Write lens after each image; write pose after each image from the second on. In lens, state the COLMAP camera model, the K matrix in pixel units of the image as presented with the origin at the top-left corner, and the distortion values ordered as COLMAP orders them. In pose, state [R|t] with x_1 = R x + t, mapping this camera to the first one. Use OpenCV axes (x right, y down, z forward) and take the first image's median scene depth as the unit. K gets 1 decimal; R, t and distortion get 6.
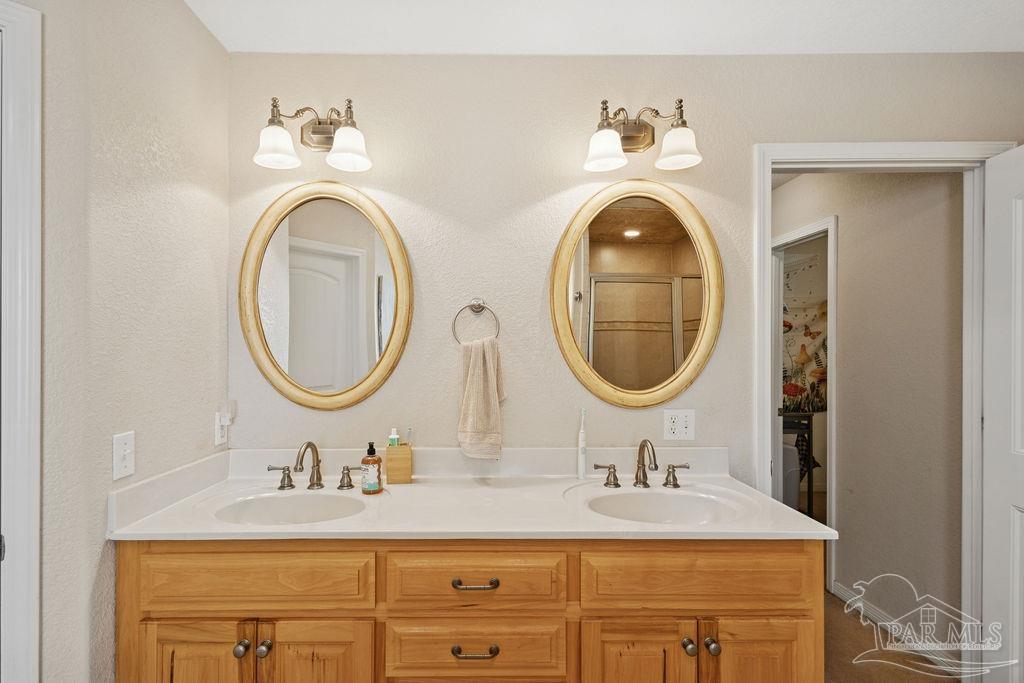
lens RADIAL K [[479.9, 0, 510.3], [0, 479.9, 355.6], [0, 0, 1]] dist [0.003363, 0.000325]
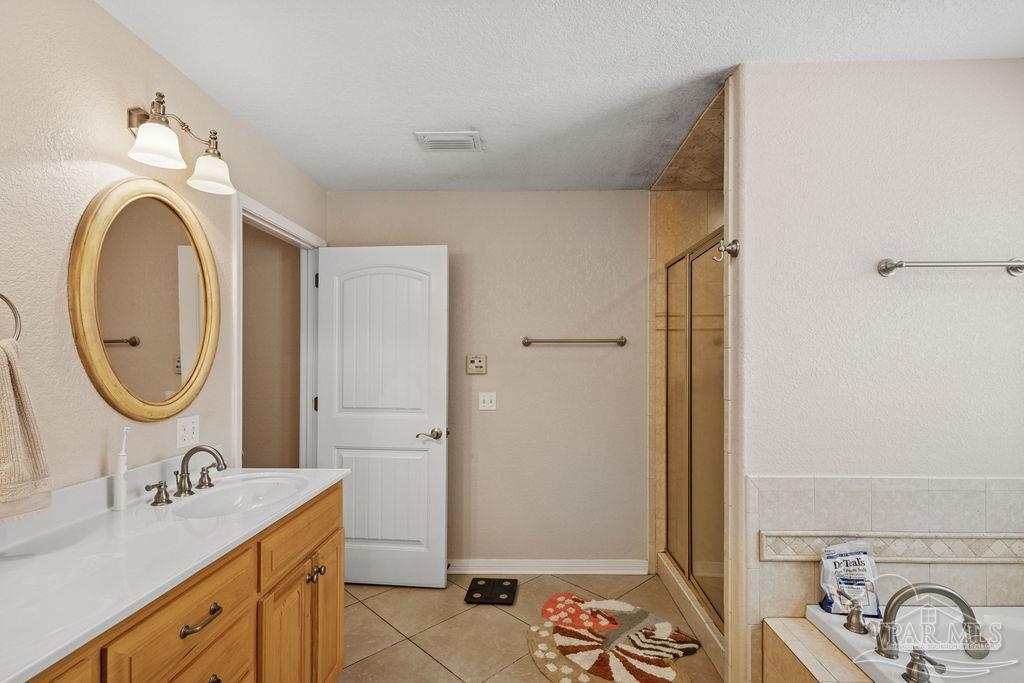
lens RADIAL K [[479.9, 0, 510.3], [0, 479.9, 355.6], [0, 0, 1]] dist [0.003363, 0.000325]
pose [[0.053591, 0.002994, 0.998558, -0.692157], [0.008932, 0.999954, -0.003478, -0.010157], [-0.998523, 0.009105, 0.053562, 0.265153]]
